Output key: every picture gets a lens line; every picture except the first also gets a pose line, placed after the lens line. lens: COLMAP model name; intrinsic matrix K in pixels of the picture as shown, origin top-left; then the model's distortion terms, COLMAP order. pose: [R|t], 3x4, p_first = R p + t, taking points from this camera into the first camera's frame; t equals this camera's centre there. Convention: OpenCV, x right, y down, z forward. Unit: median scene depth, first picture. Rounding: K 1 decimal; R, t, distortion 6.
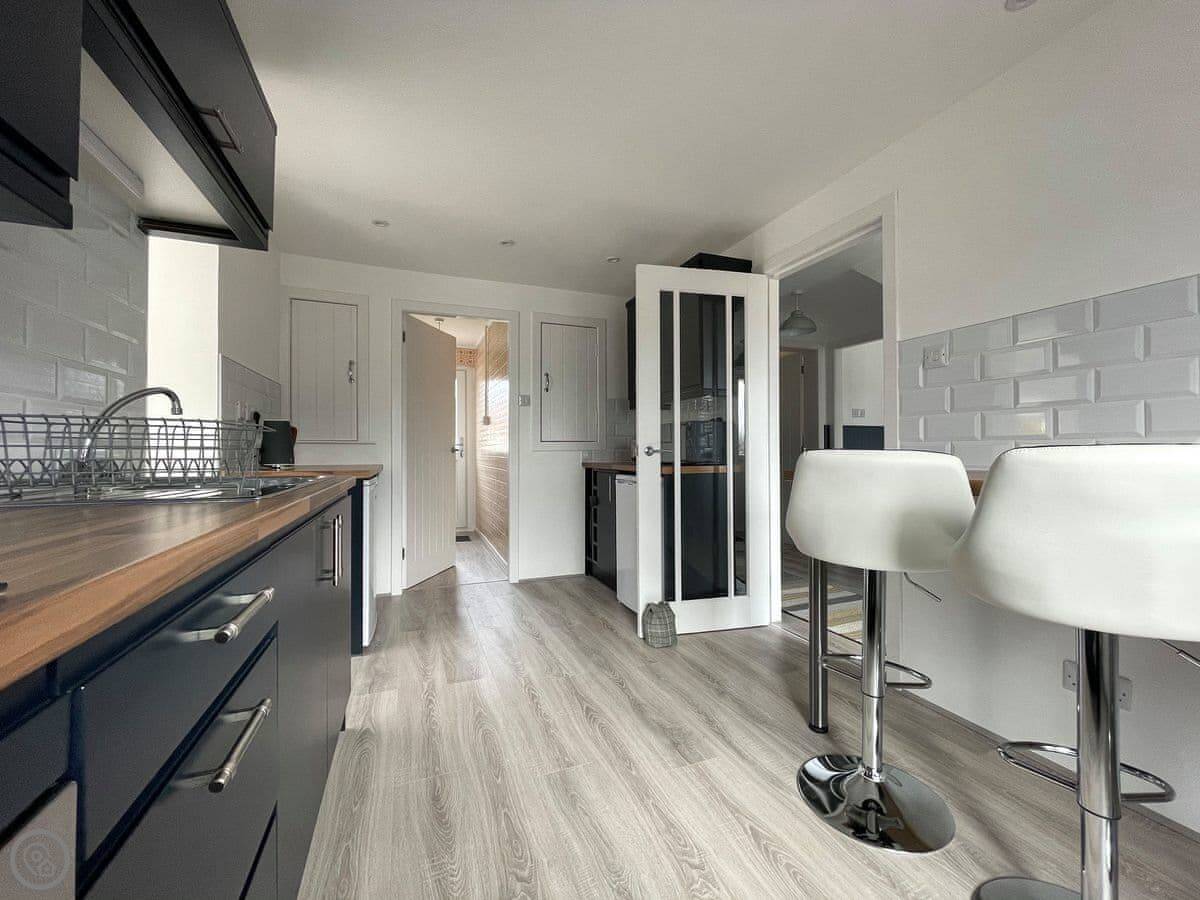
lens RADIAL K [[469.7, 0, 600.0], [0, 469.7, 450.0], [0, 0, 1]] dist [-0.001971, -0.000175]
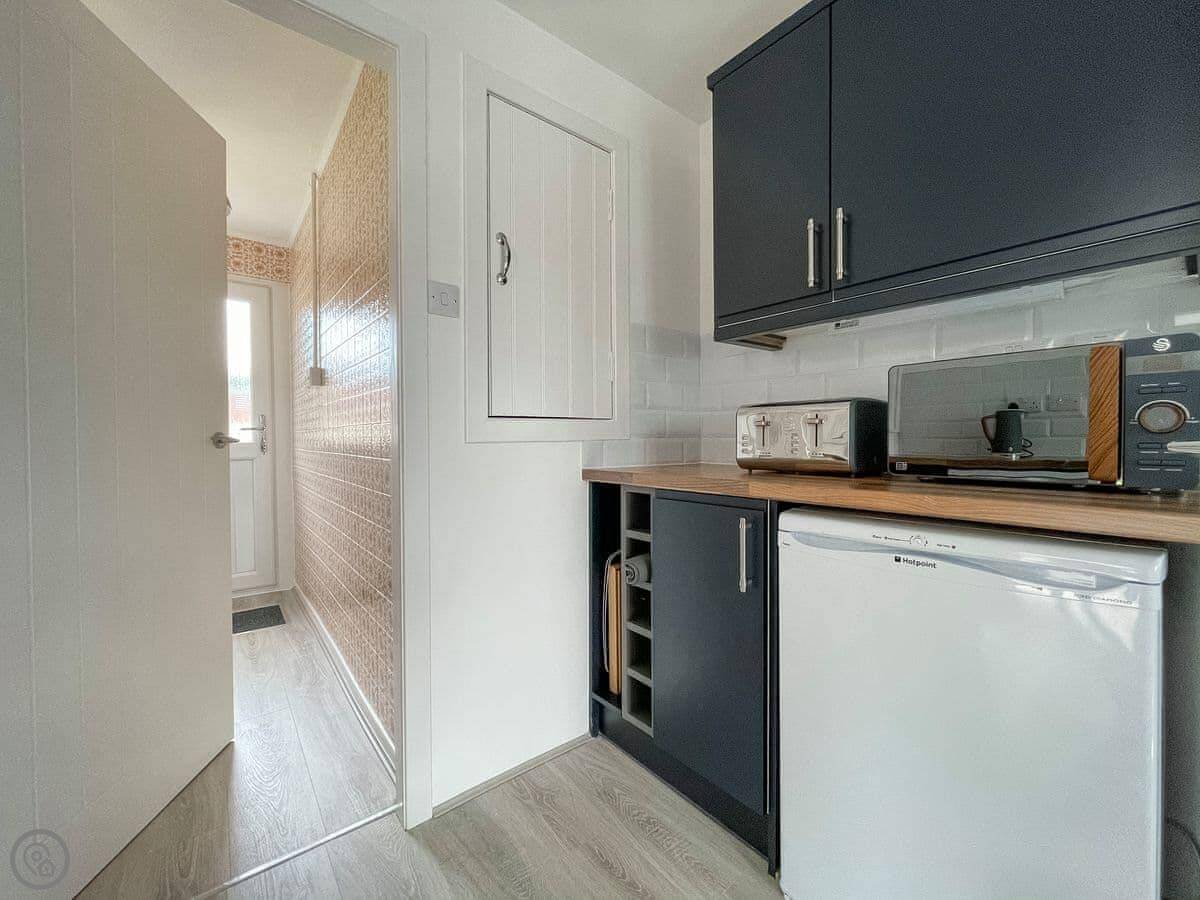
lens RADIAL K [[494.6, 0, 600.0], [0, 494.6, 450.0], [0, 0, 1]] dist [0.001235, 0.000139]
pose [[0.957210, -0.004554, 0.289358, -0.137163], [-0.001648, 0.999774, 0.021186, -0.000152], [-0.289389, -0.020756, 0.956987, 0.525512]]
